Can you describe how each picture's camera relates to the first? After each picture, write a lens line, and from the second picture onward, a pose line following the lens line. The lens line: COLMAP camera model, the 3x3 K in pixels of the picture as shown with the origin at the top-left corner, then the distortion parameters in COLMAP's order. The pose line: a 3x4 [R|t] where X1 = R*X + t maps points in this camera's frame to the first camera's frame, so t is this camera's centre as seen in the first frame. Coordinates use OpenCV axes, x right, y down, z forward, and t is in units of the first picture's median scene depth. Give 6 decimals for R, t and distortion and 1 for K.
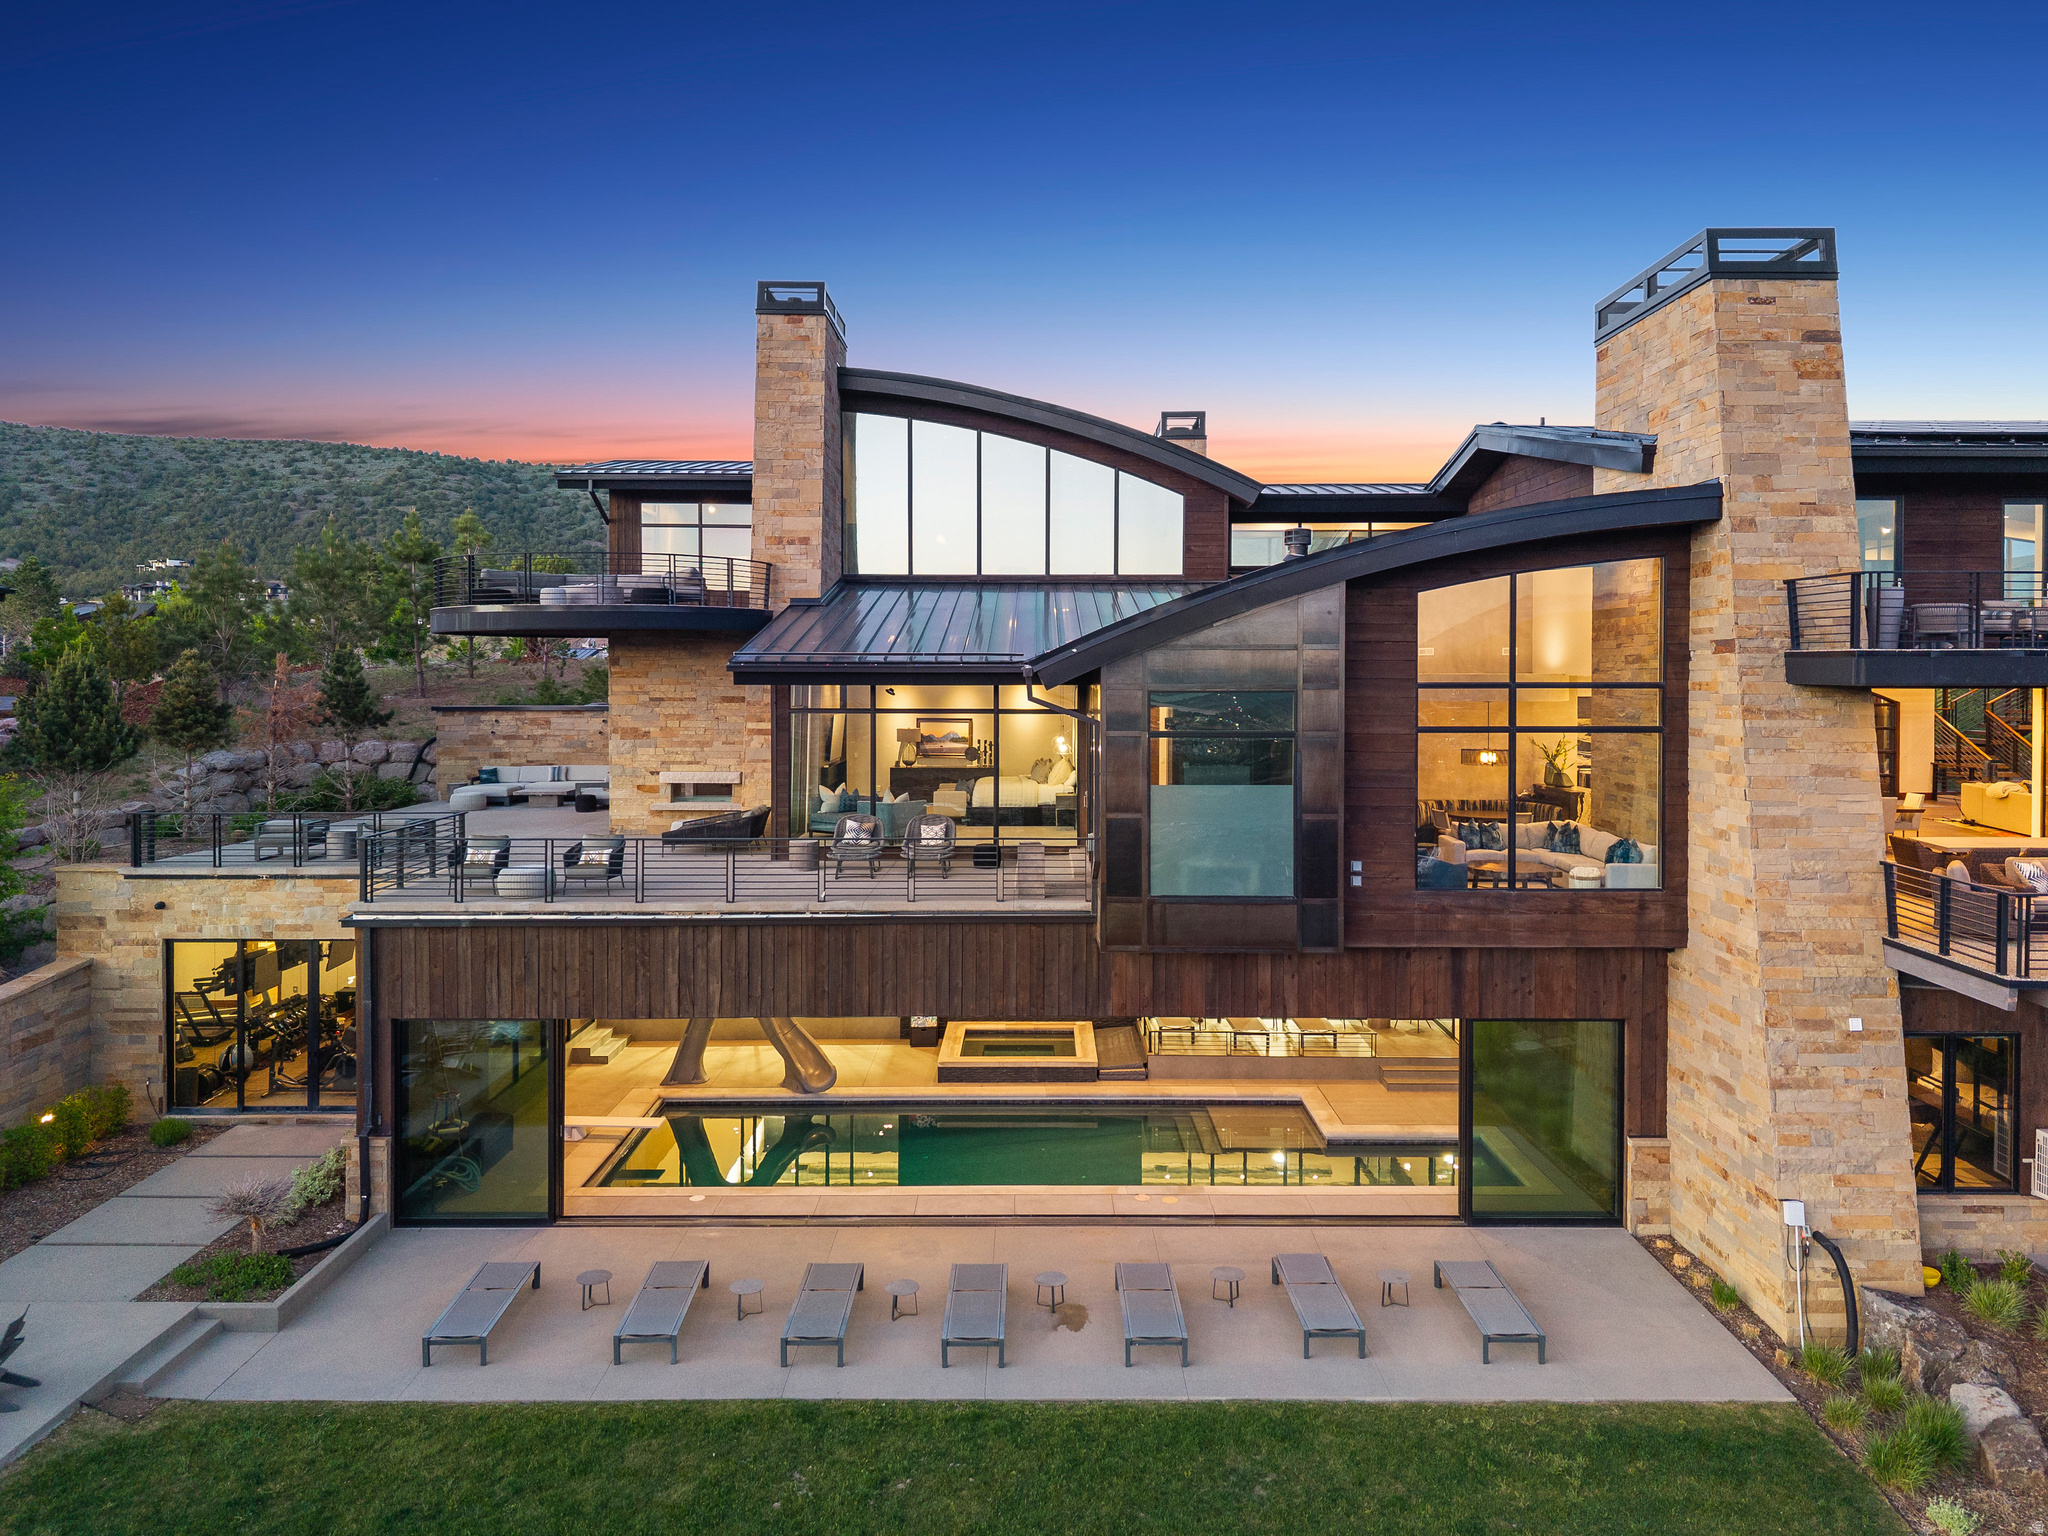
lens RADIAL K [[1409.0, 0, 1038.6], [0, 1409.0, 701.0], [0, 0, 1]] dist [0.039374, -0.046633]
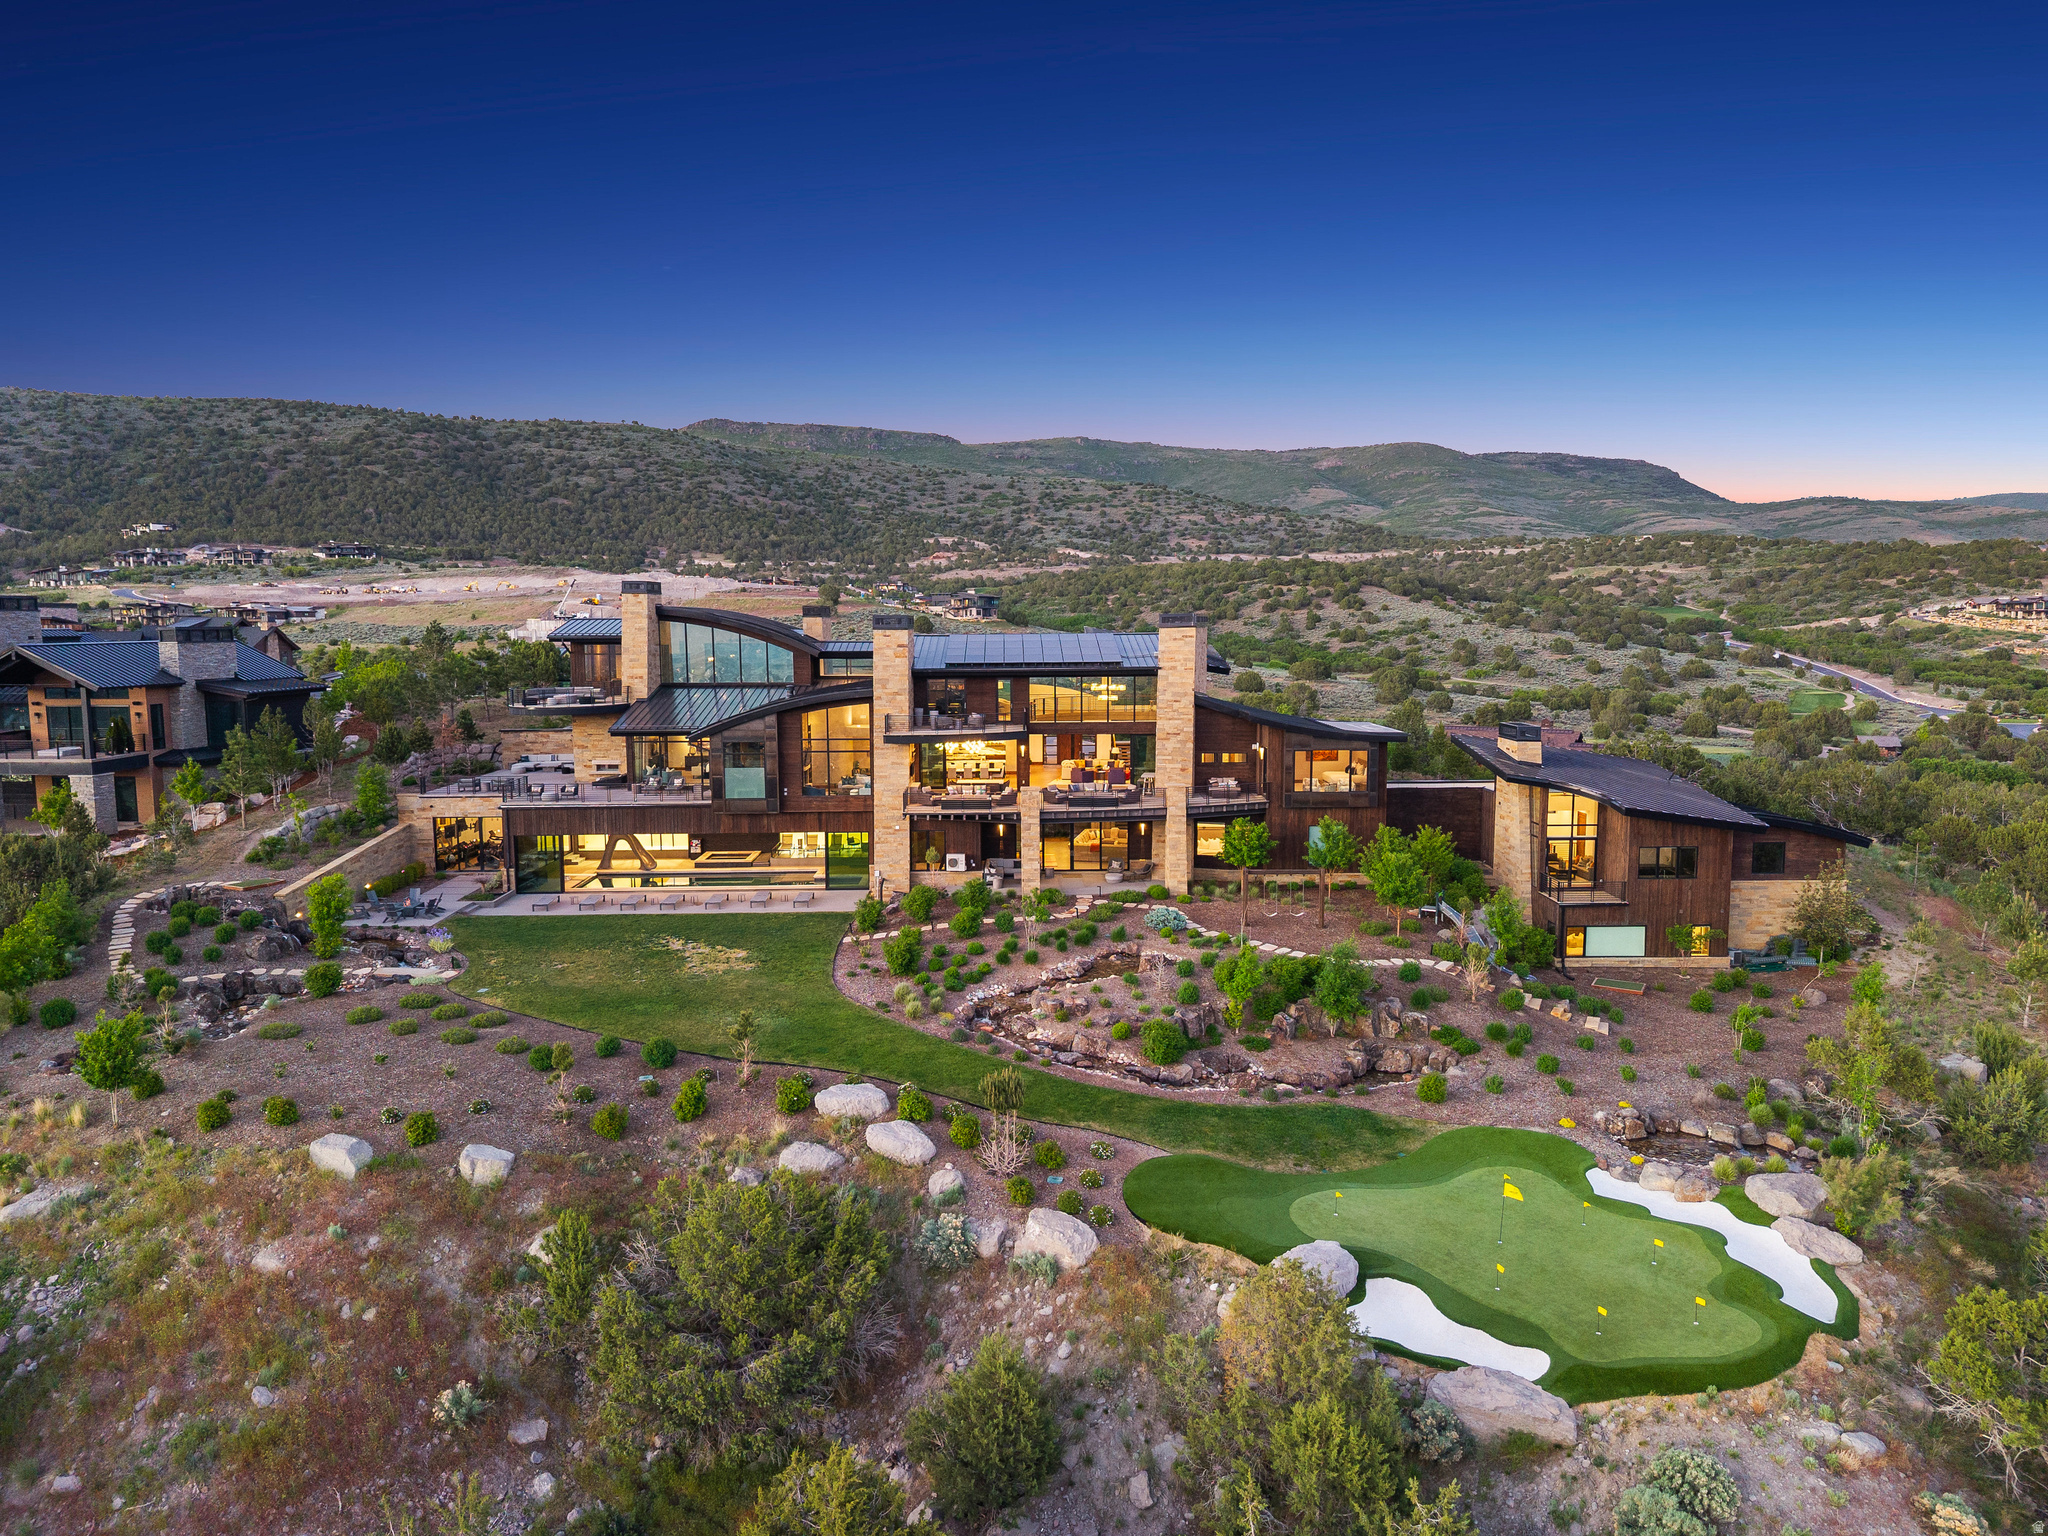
lens RADIAL K [[1390.9, 0, 1035.3], [0, 1390.9, 802.4], [0, 0, 1]] dist [0.067909, -0.088657]
pose [[0.999859, -0.009181, 0.014083, 0.756963], [0.007574, 0.993882, 0.110188, -0.220965], [-0.015008, -0.110066, 0.993811, -2.363708]]
